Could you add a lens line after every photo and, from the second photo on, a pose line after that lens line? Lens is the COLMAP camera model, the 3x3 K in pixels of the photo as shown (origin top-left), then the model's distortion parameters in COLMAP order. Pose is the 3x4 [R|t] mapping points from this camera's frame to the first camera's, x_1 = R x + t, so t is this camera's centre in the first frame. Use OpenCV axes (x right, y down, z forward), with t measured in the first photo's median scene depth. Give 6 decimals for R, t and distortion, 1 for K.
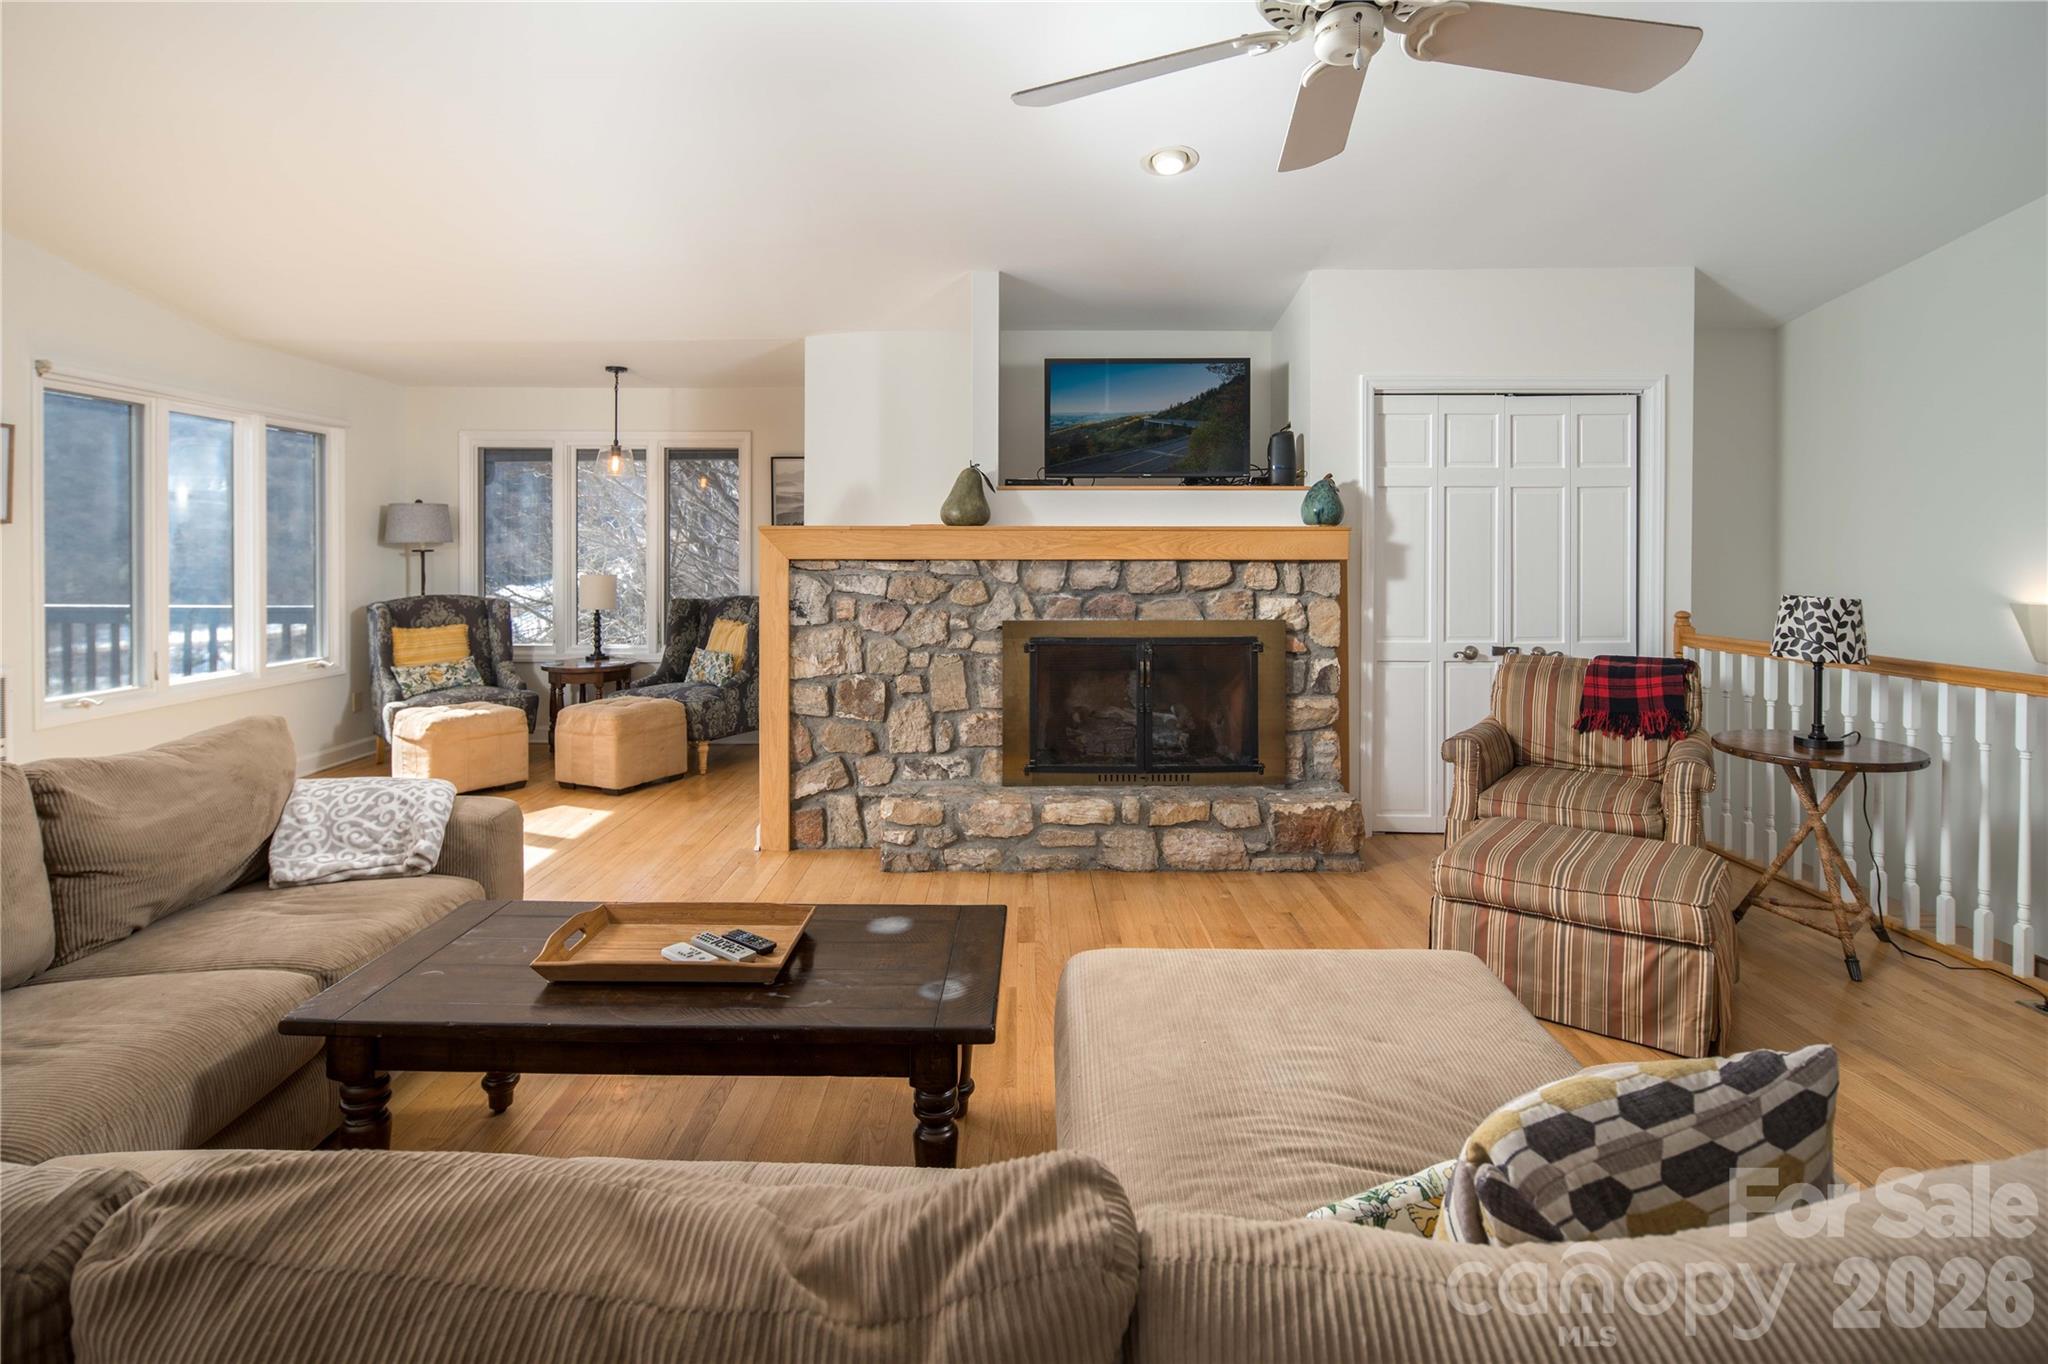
lens RADIAL K [[1007.7, 0, 1024.4], [0, 1007.7, 557.4], [0, 0, 1]] dist [0.006026, -0.003682]
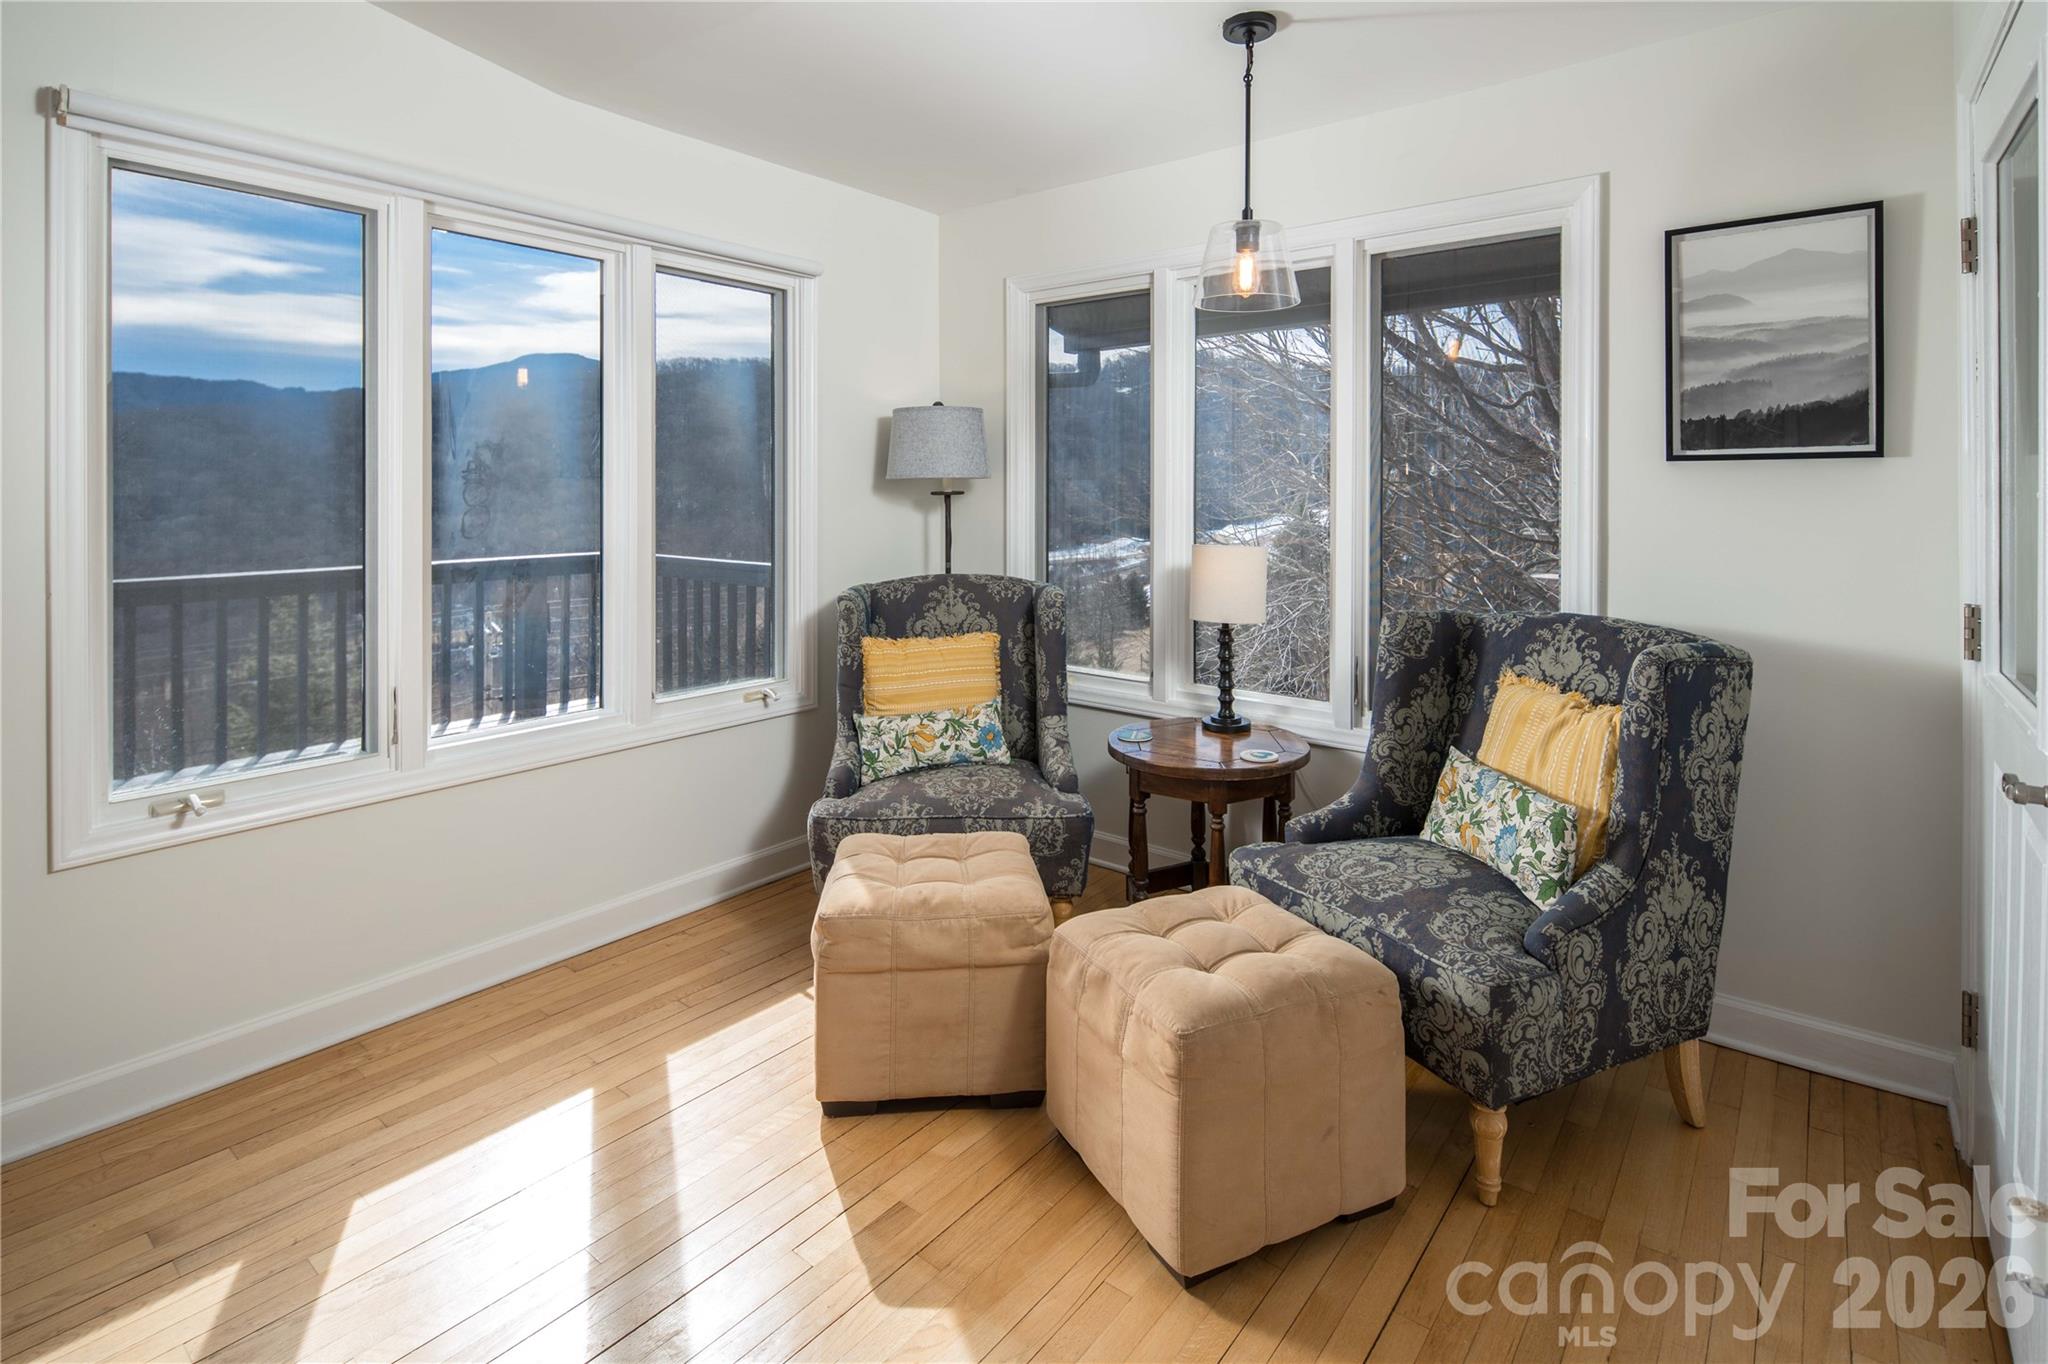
lens RADIAL K [[1007.7, 0, 1027.0], [0, 1007.7, 493.9], [0, 0, 1]] dist [0.006026, -0.003682]
pose [[0.778618, 0.000826, -0.627497, -0.325147], [-0.001092, 0.999999, -0.000039, -0.009231], [0.627497, 0.000716, 0.778619, 0.922365]]
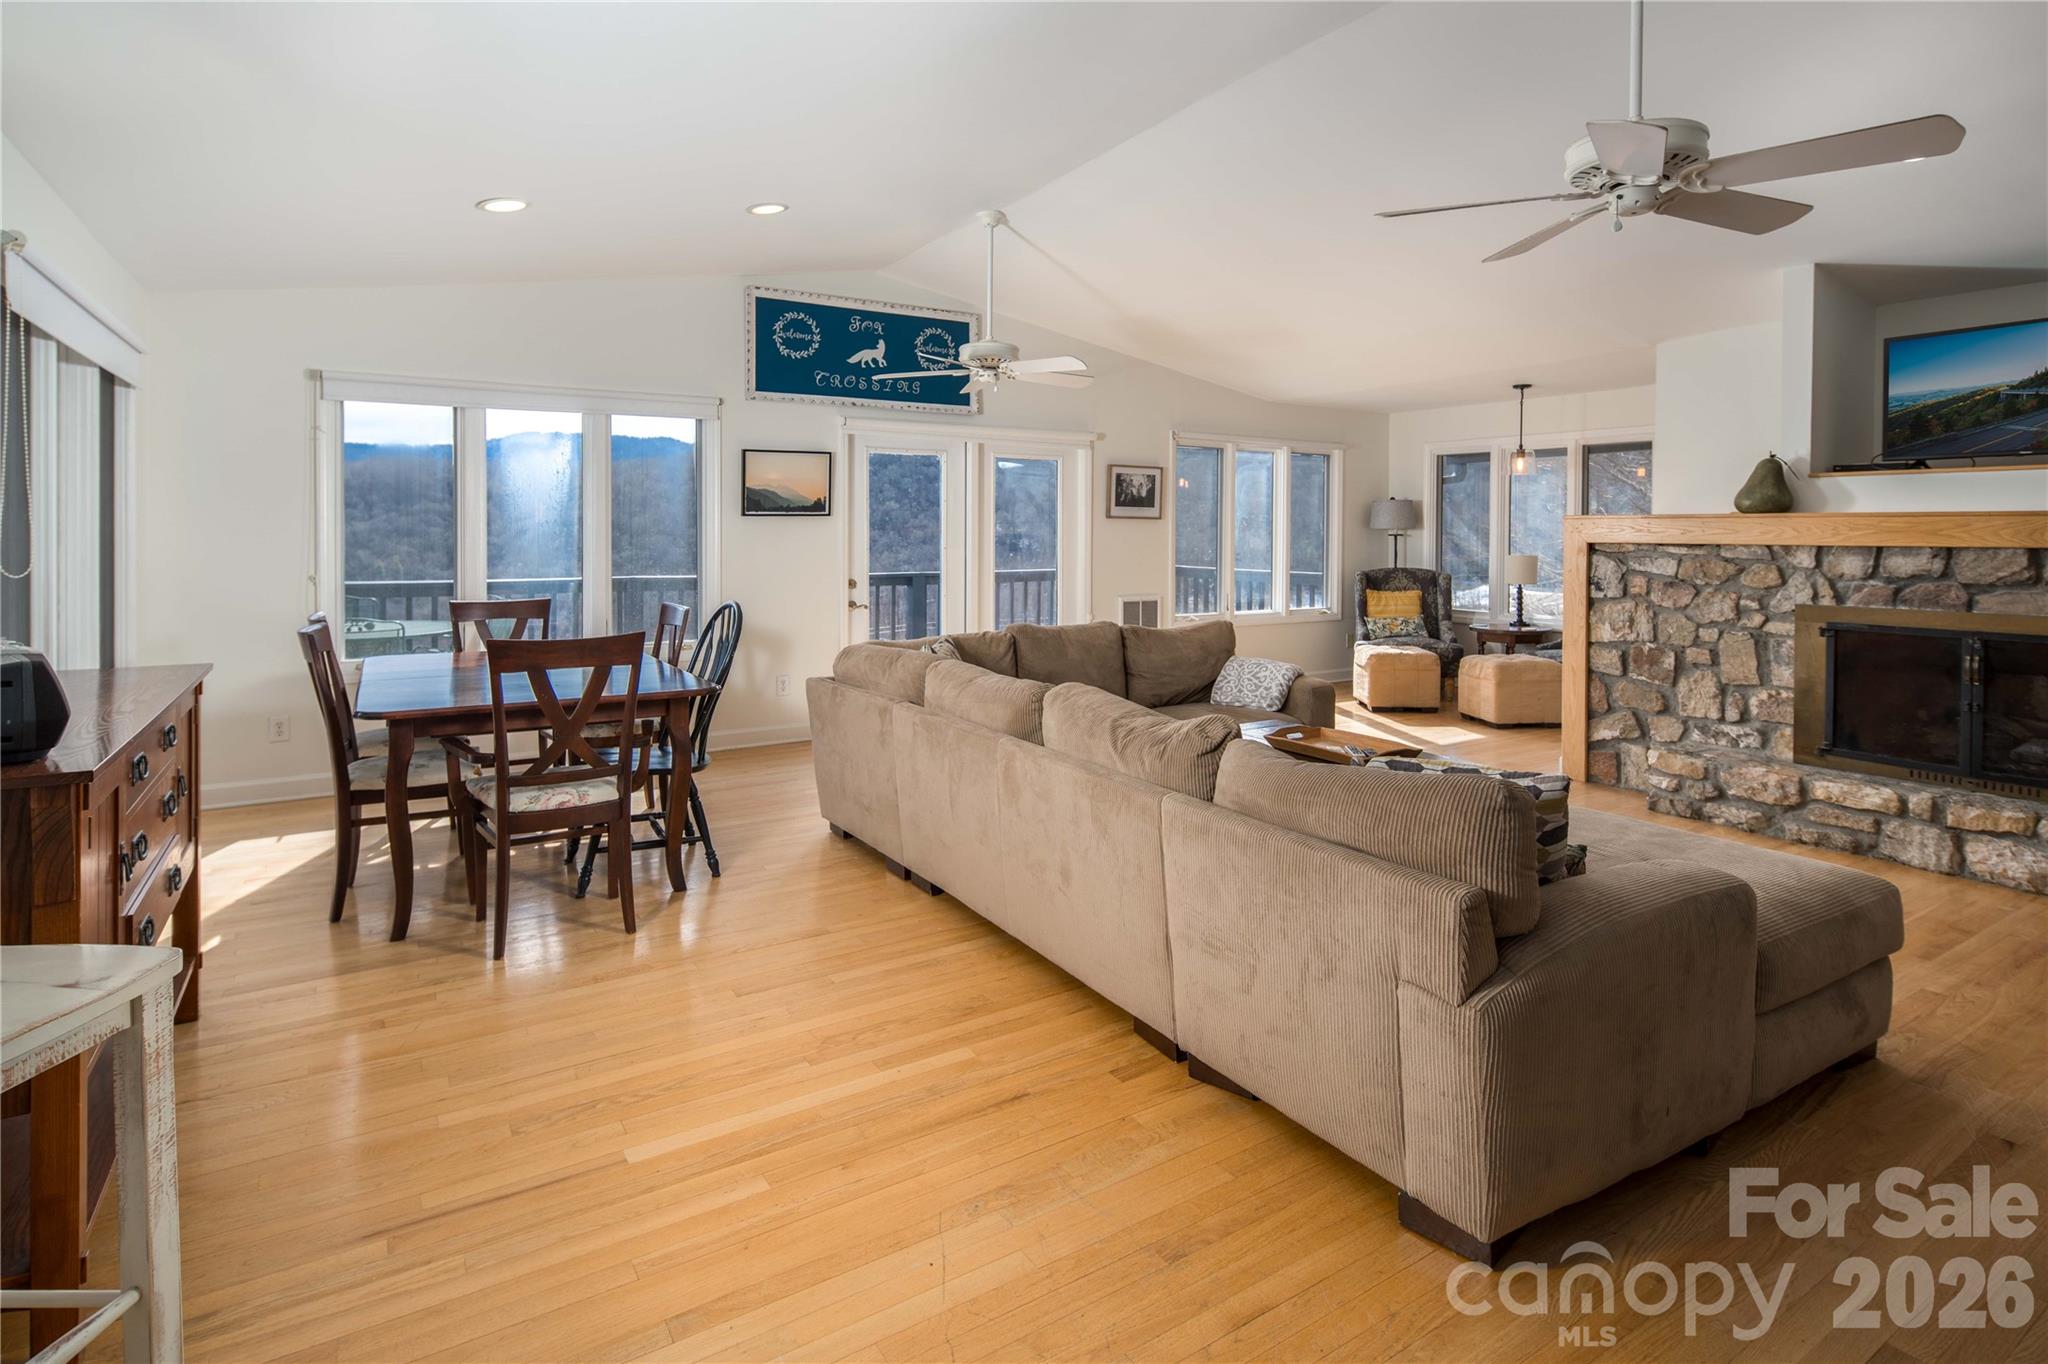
lens RADIAL K [[1007.7, 0, 1030.3], [0, 1007.7, 543.0], [0, 0, 1]] dist [0.006026, -0.003682]
pose [[0.549939, 0.011344, -0.835128, 0.410599], [-0.010280, 0.999924, 0.006812, 0.000770], [0.835142, 0.004839, 0.550014, -0.231952]]
